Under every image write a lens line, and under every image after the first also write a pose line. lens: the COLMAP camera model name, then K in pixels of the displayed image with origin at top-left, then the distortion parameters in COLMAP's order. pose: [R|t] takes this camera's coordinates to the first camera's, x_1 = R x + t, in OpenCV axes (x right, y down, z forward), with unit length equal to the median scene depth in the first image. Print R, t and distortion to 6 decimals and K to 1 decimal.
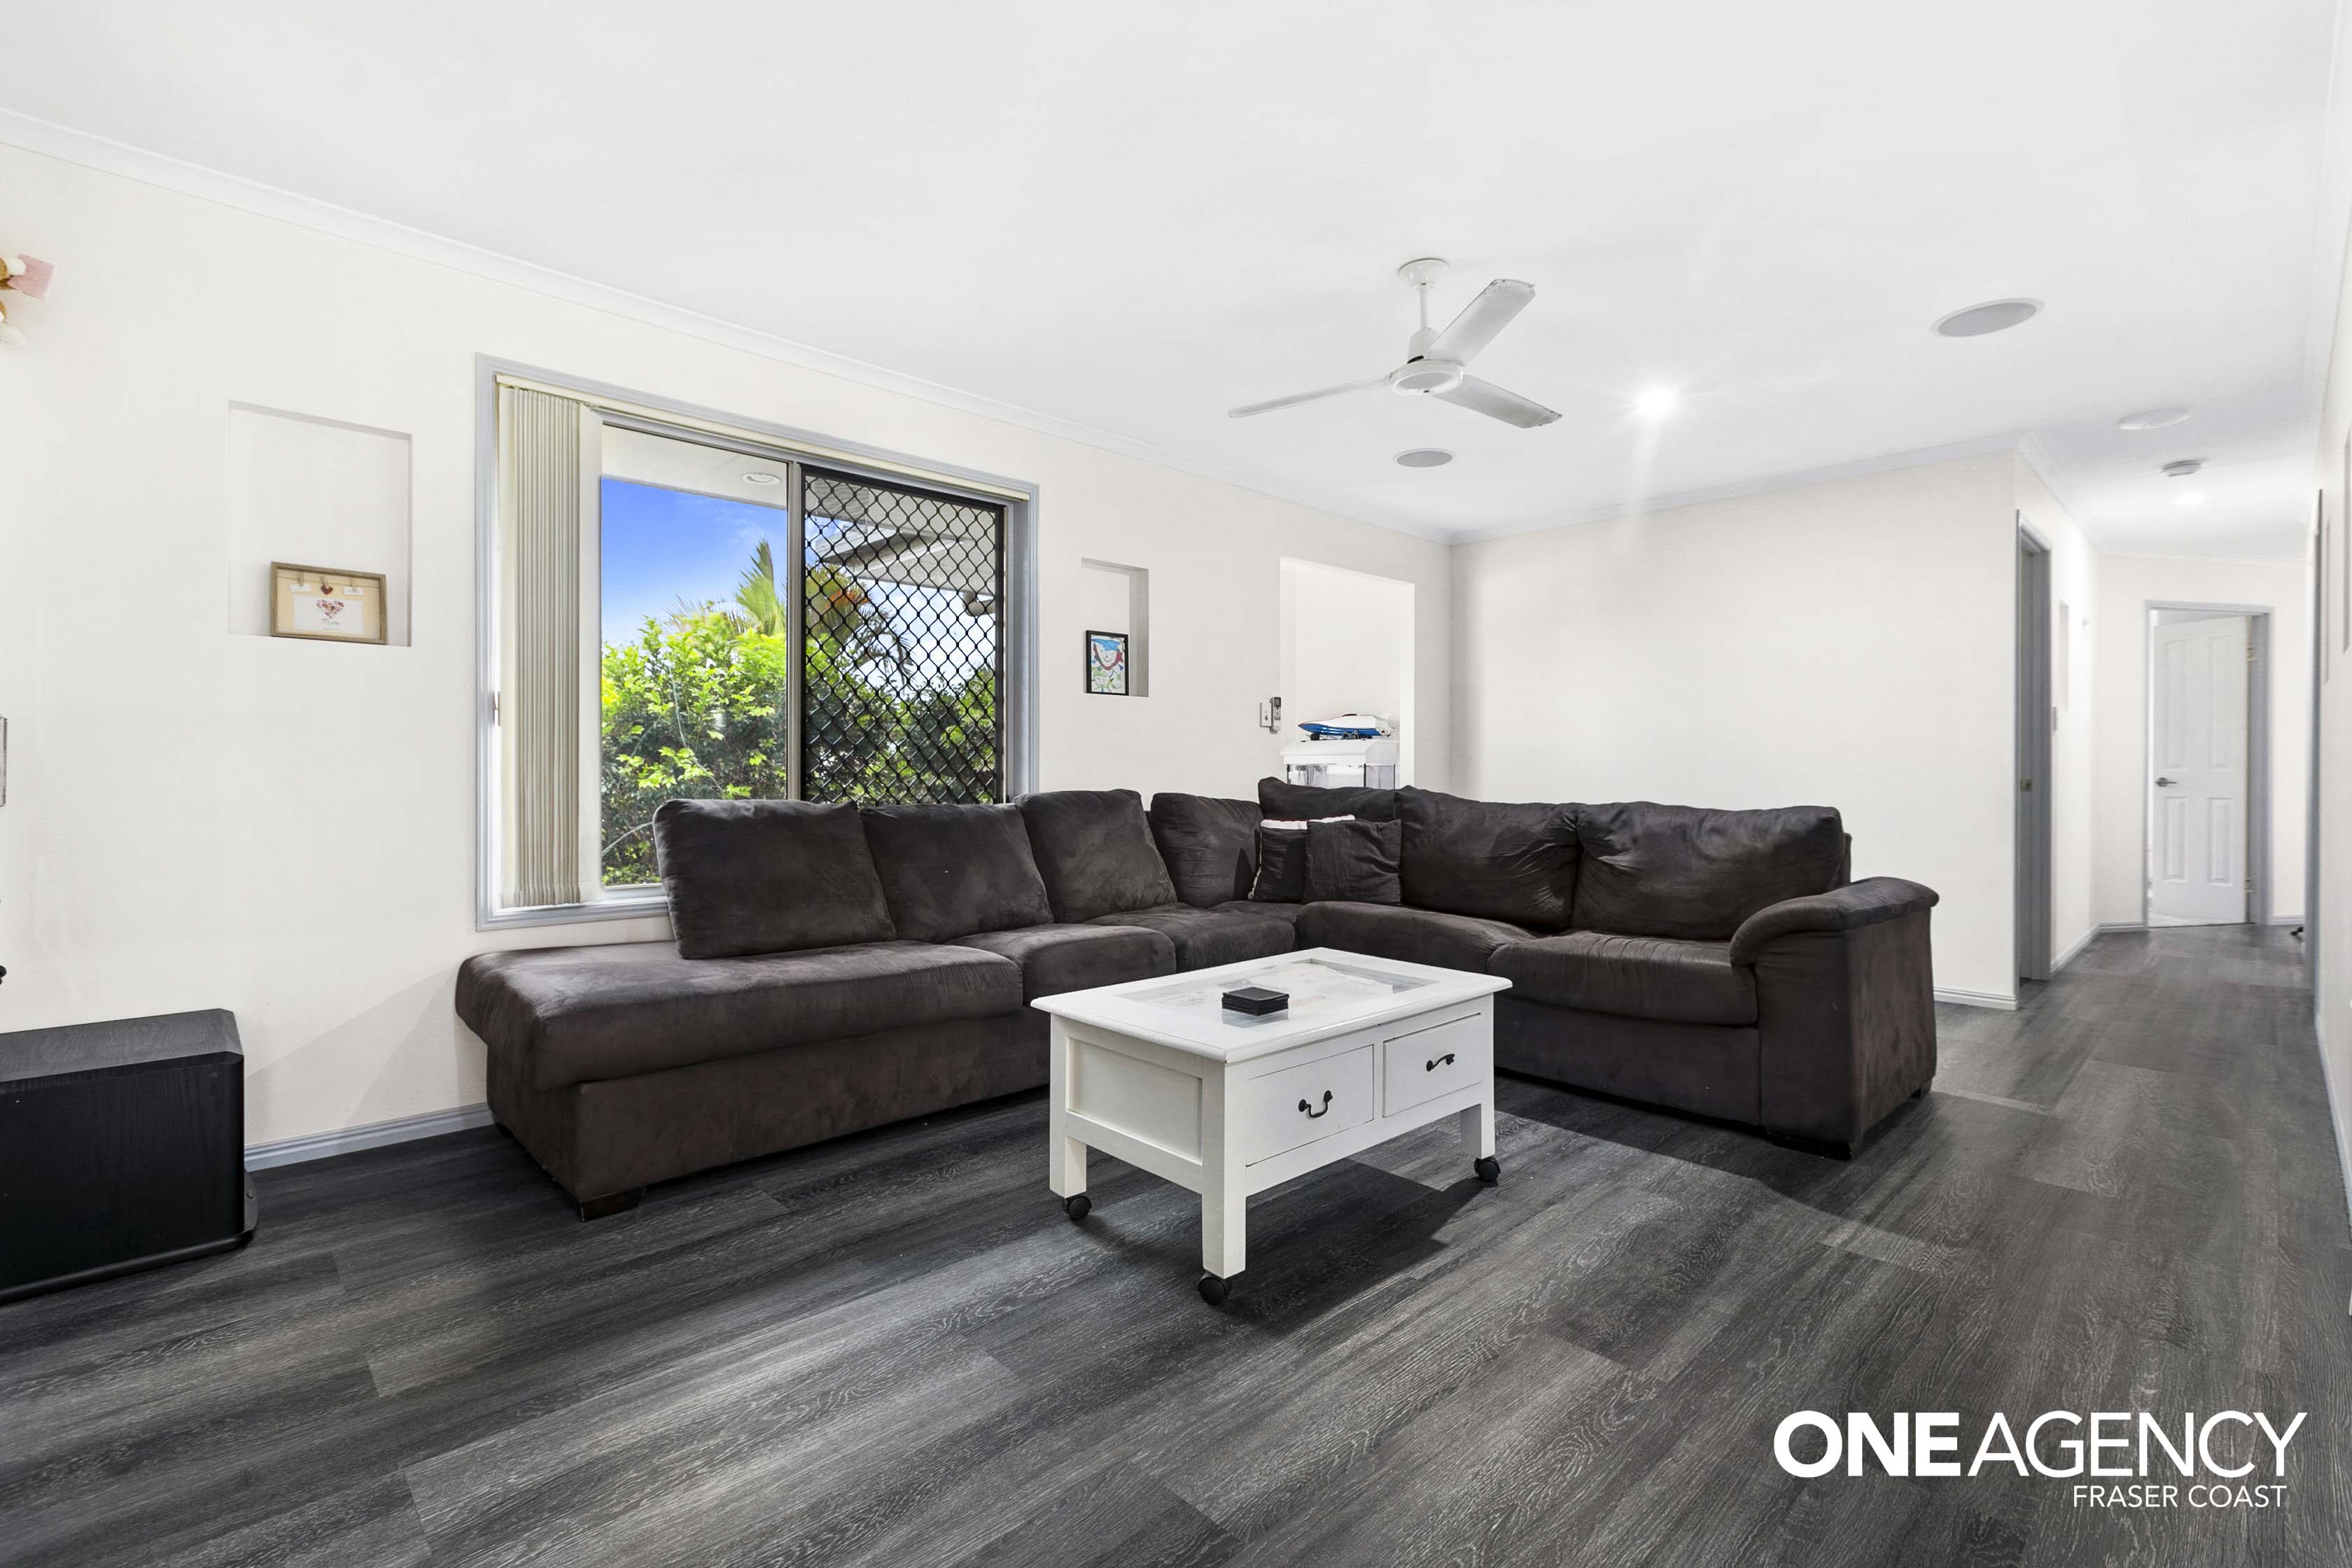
lens RADIAL K [[1076.6, 0, 1176.1], [0, 1076.6, 780.7], [0, 0, 1]] dist [0.000621, 0.000441]
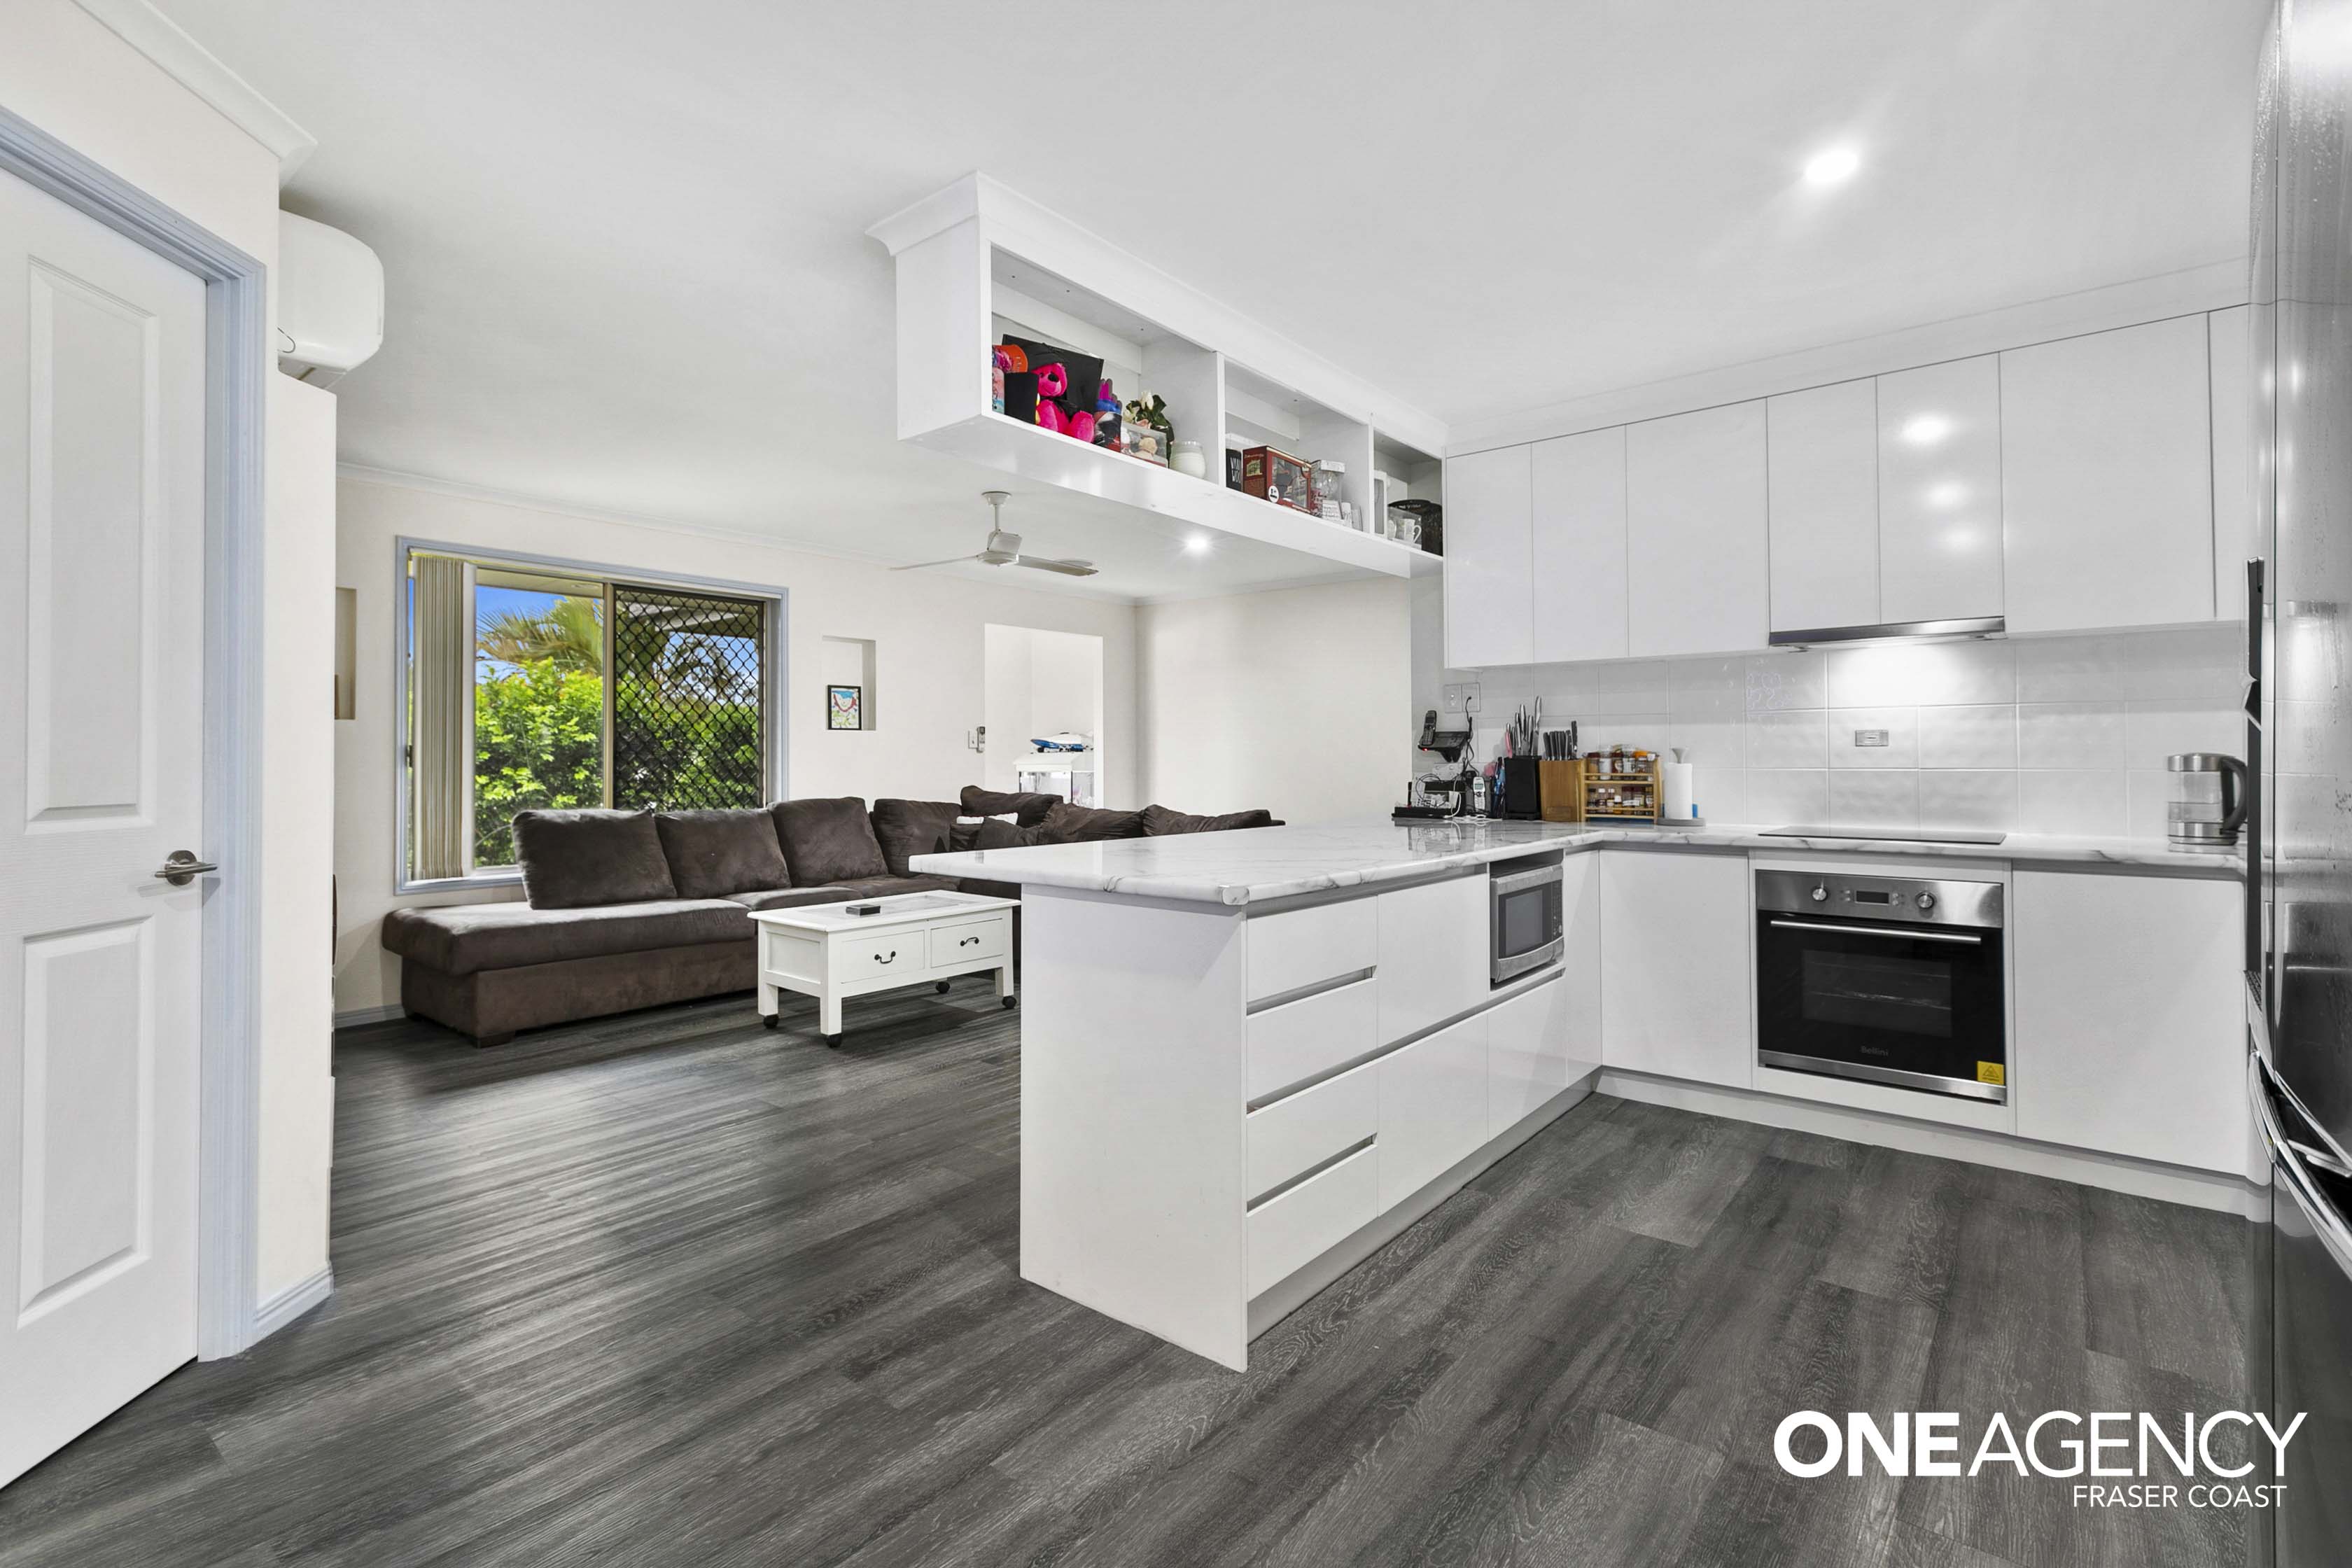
lens RADIAL K [[1076.6, 0, 1174.7], [0, 1076.6, 749.1], [0, 0, 1]] dist [0.000621, 0.000441]
pose [[0.990936, -0.007893, 0.134104, 0.185194], [0.010769, 0.999727, -0.020731, -0.021327], [-0.133904, 0.021987, 0.990750, -0.484183]]
